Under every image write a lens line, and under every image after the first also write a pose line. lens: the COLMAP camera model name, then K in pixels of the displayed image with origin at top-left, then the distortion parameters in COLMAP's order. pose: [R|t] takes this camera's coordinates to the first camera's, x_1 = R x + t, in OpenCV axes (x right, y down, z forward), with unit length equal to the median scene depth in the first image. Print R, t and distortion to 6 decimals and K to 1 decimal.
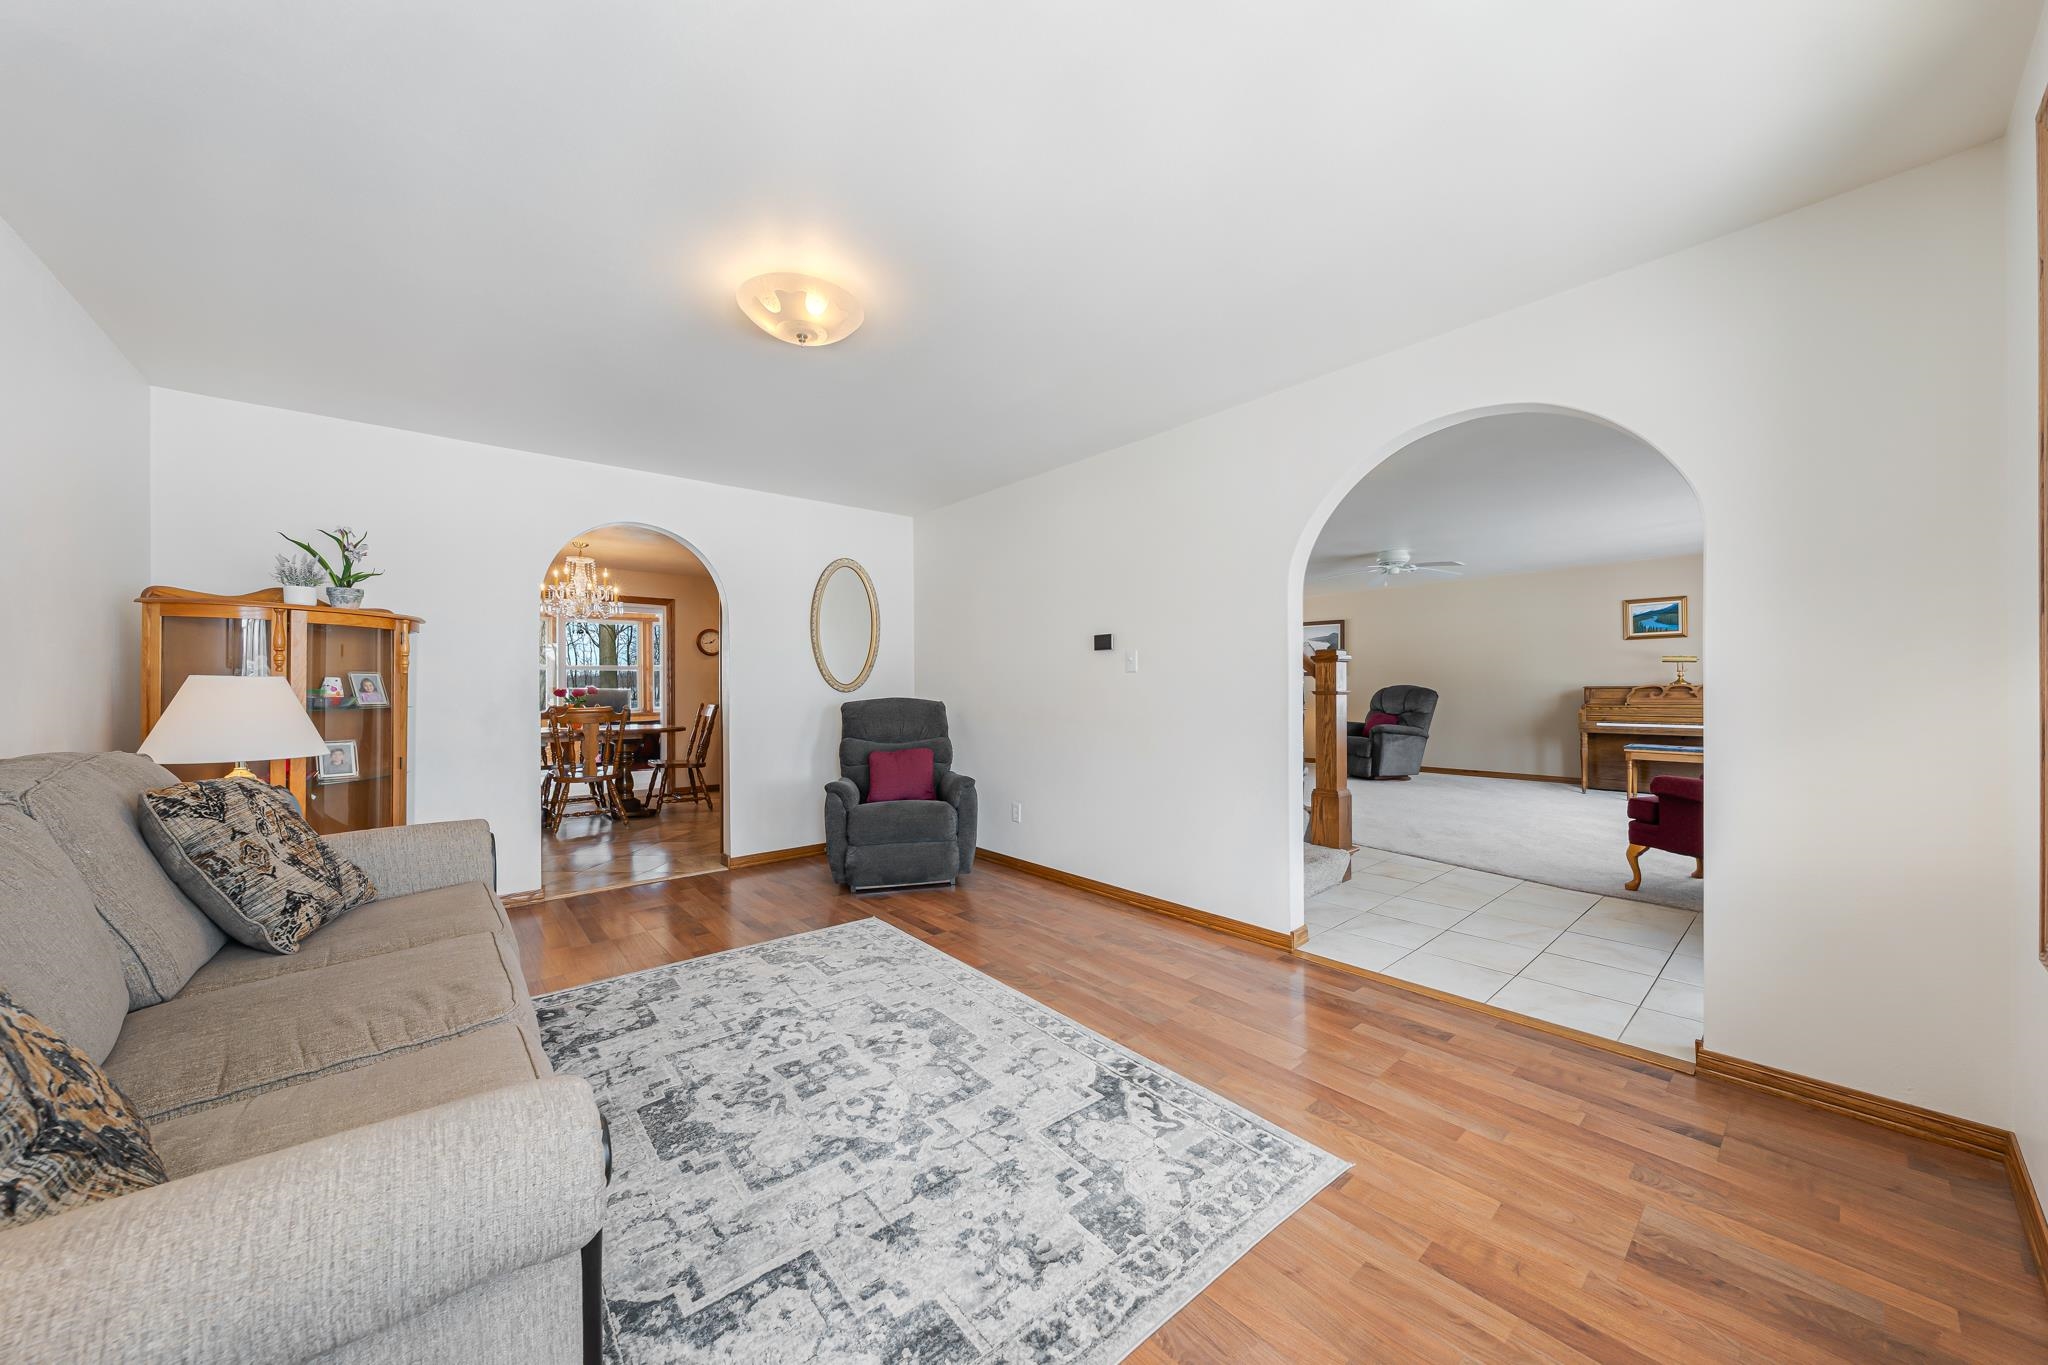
lens RADIAL K [[711.8, 0, 1033.7], [0, 711.8, 682.1], [0, 0, 1]] dist [0.001169, -0.000002]
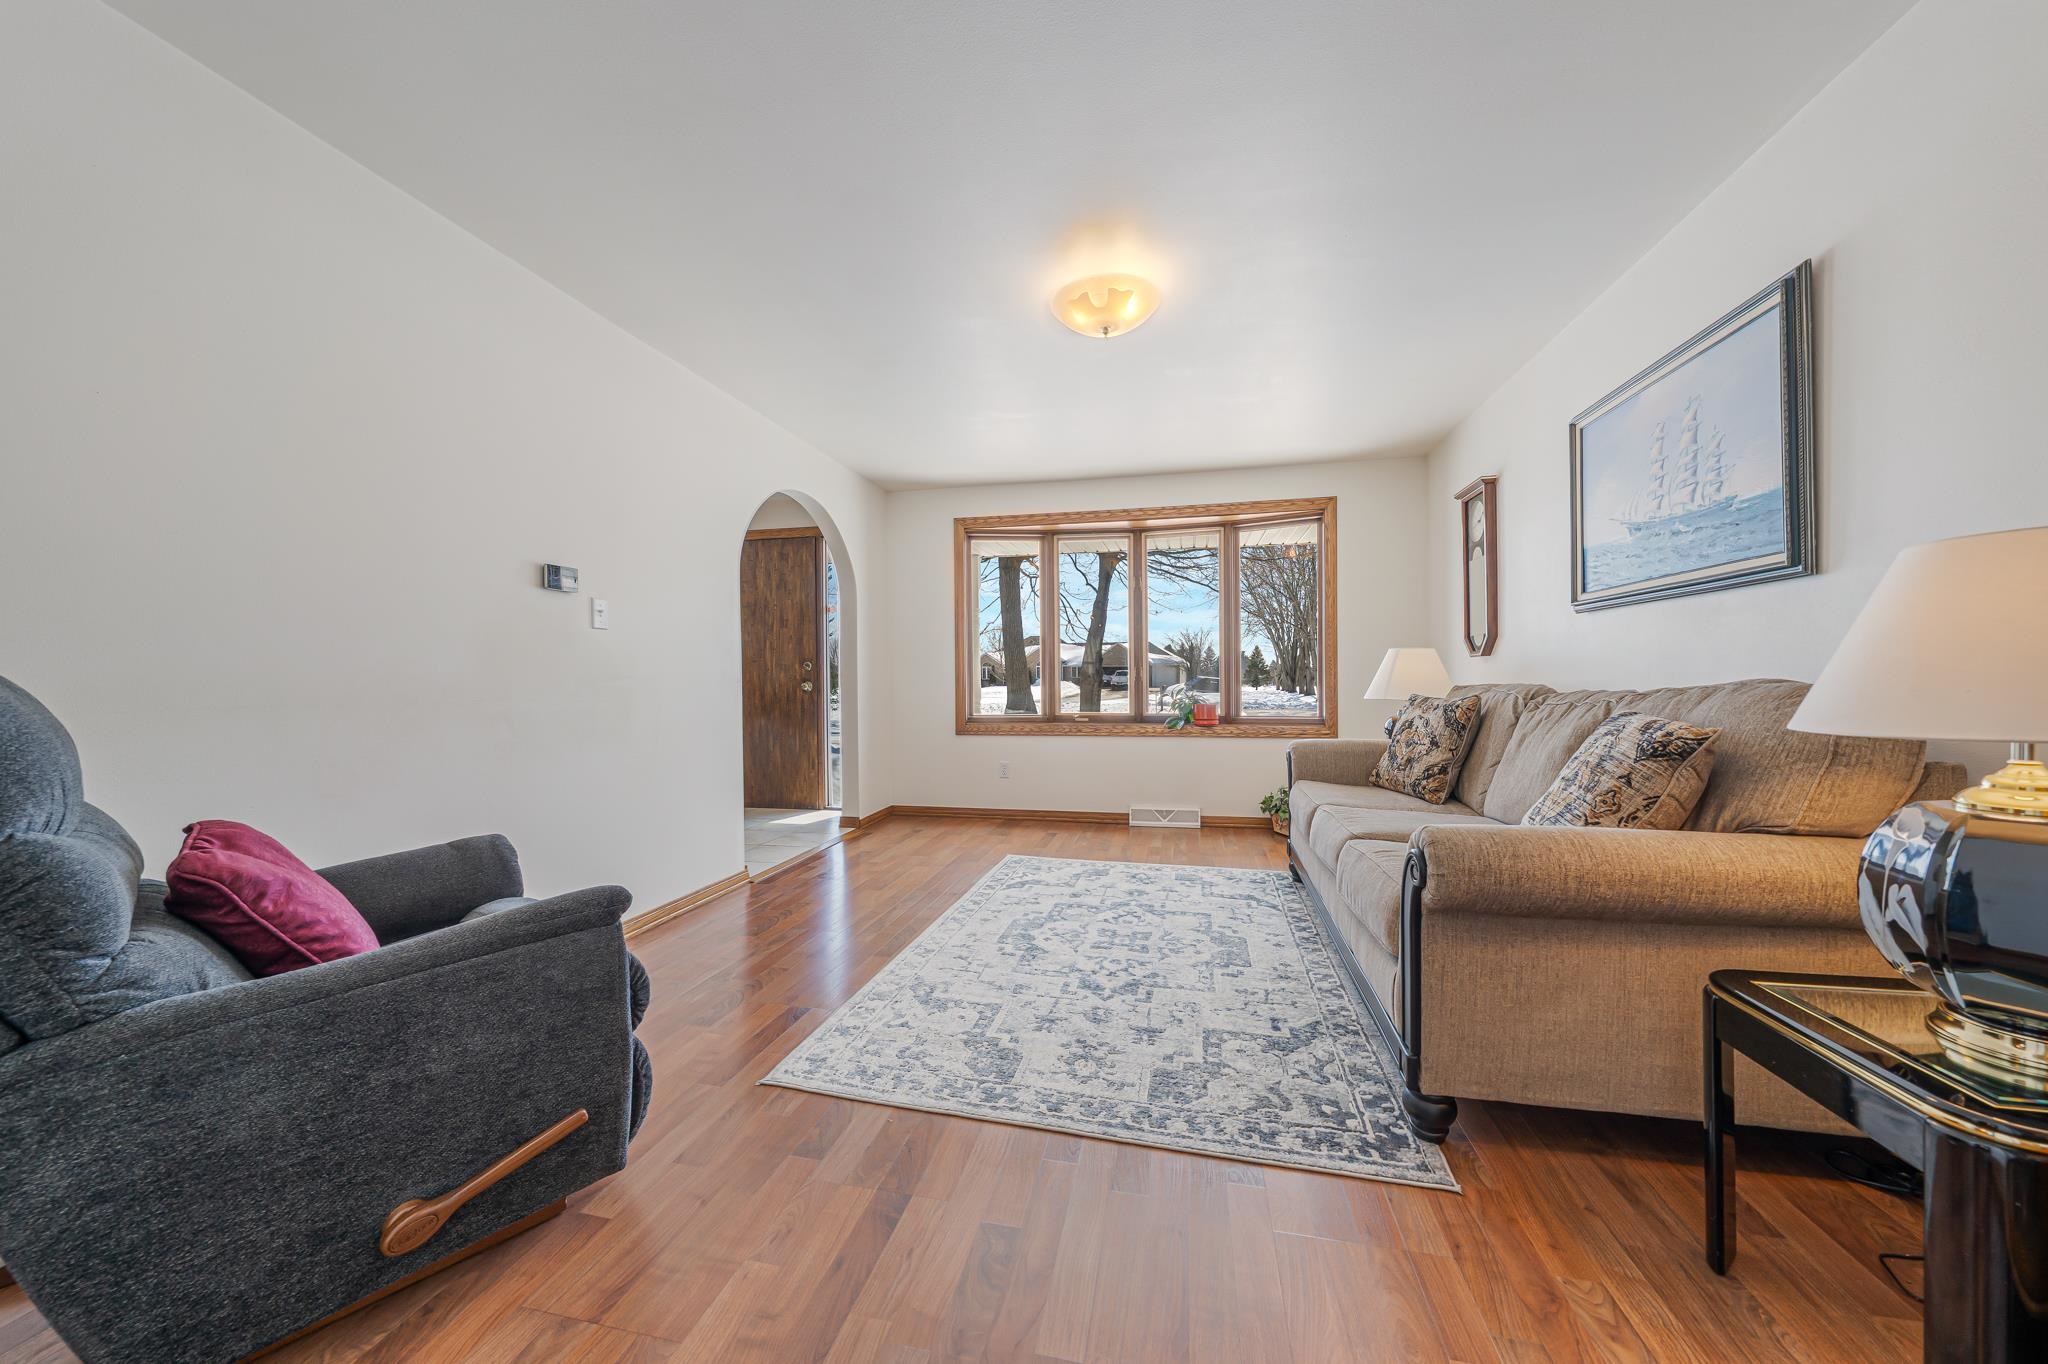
lens RADIAL K [[693.8, 0, 1022.6], [0, 693.8, 680.6], [0, 0, 1]] dist [0.000726, 0.000013]
pose [[-0.583355, 0.010048, 0.812155, -1.081470], [0.005120, 0.999949, -0.008694, 0.072409], [-0.812201, -0.000913, -0.583377, 1.668321]]
